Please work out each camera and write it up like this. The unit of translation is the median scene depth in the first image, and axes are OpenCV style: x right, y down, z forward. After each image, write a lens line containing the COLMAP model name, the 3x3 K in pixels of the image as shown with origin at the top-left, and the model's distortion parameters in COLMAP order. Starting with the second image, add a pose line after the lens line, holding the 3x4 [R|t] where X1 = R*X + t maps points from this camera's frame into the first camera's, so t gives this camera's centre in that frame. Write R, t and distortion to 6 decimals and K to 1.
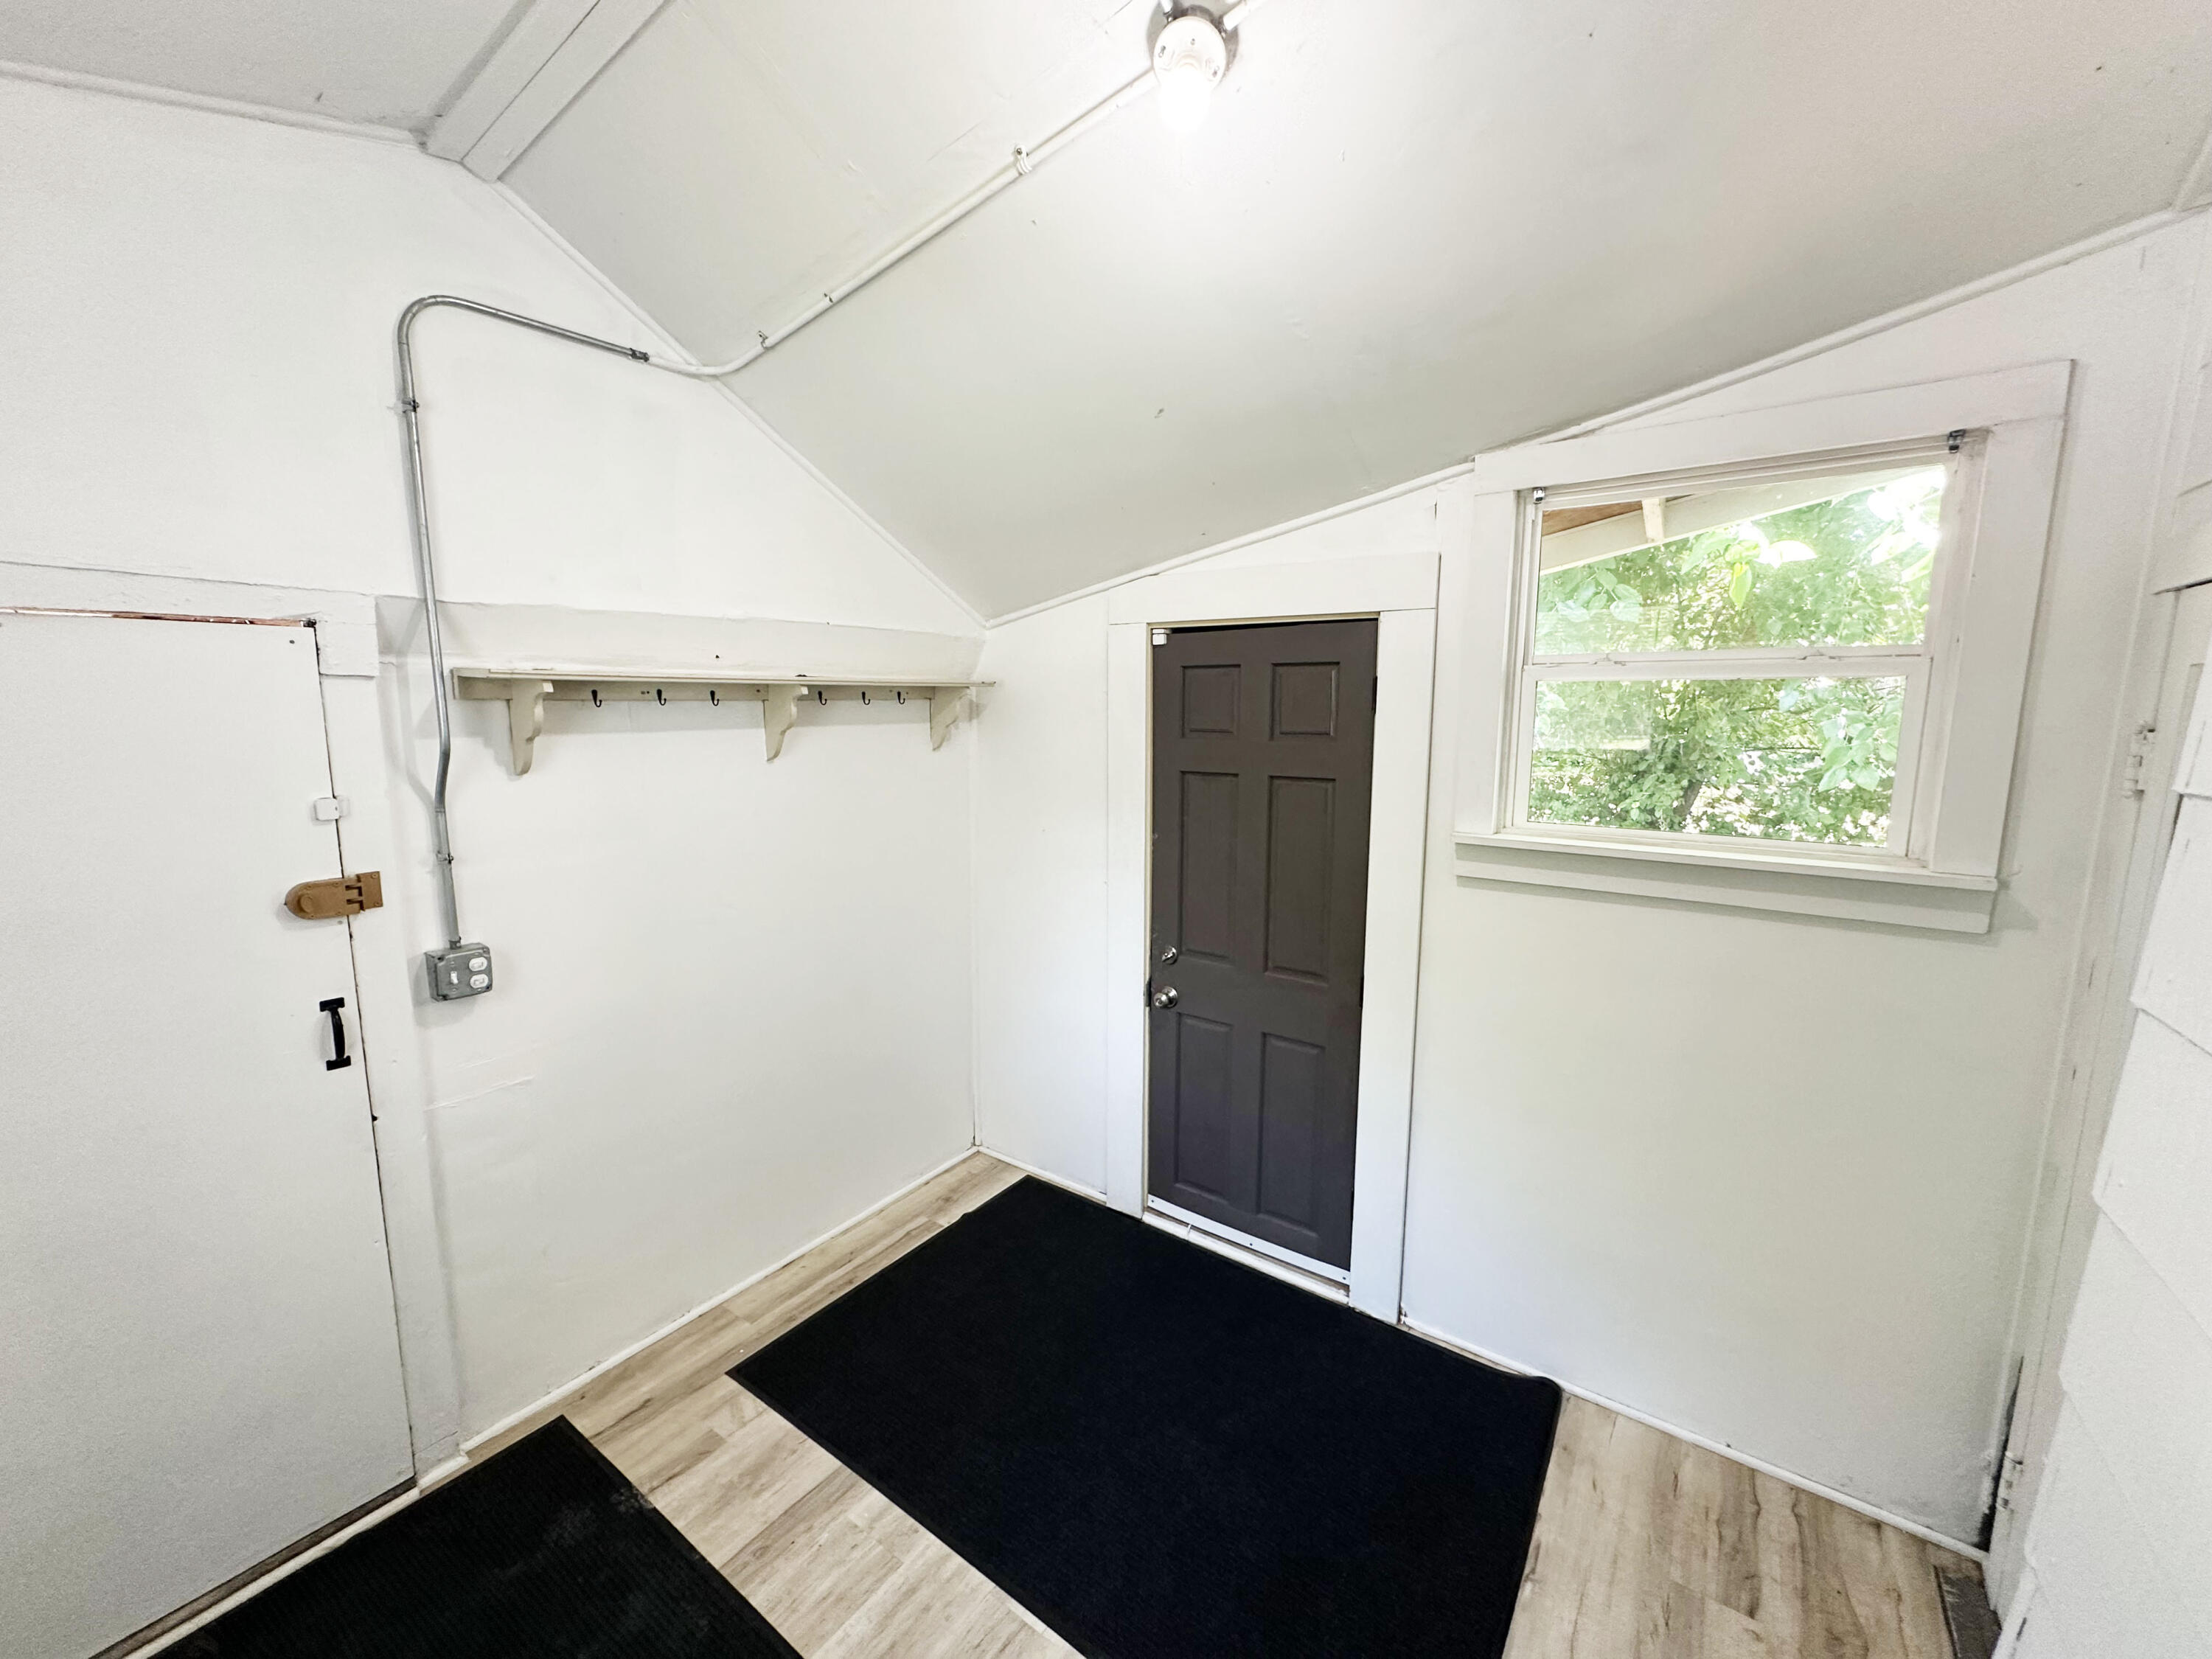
lens RADIAL K [[893.7, 0, 1106.0], [0, 893.7, 829.5], [0, 0, 1]] dist [0.007495, 0.000081]
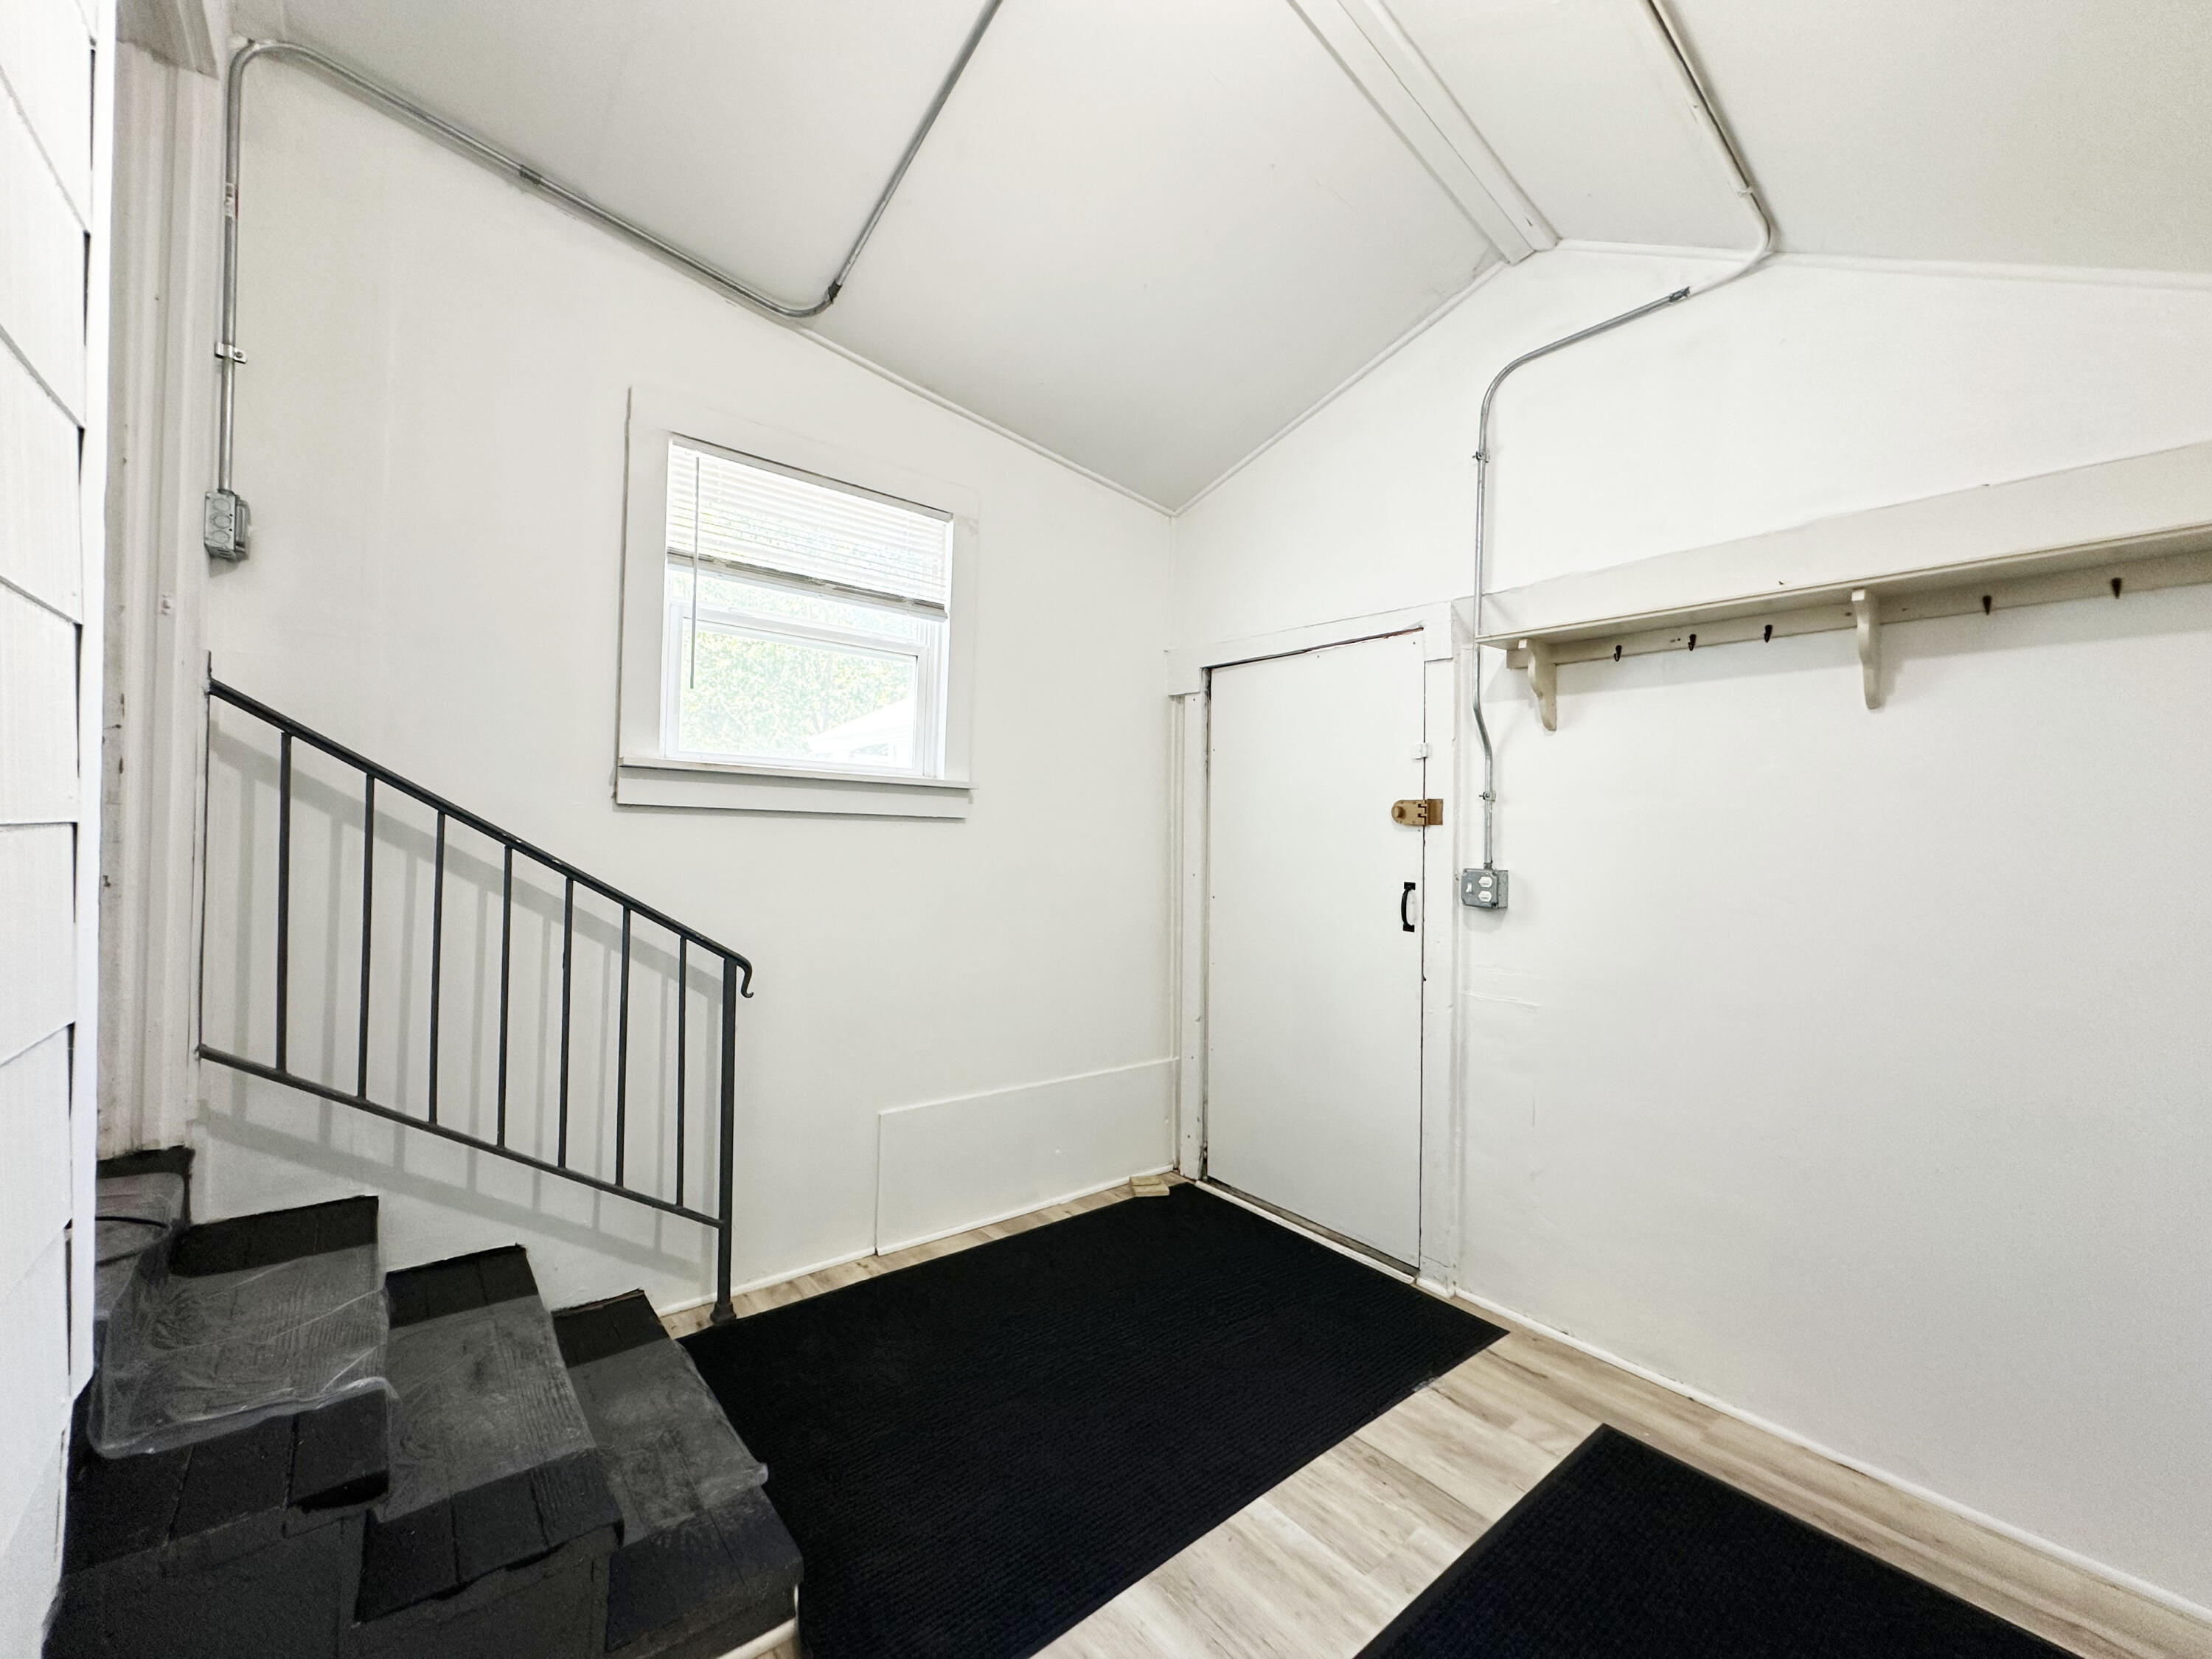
lens RADIAL K [[895.4, 0, 1106.0], [0, 895.4, 829.5], [0, 0, 1]] dist [-0.001606, -0.000026]
pose [[-0.252297, -0.014680, -0.967538, 0.618778], [-0.168657, 0.985247, 0.029031, 0.133055], [0.952838, 0.170506, -0.251051, 0.805967]]
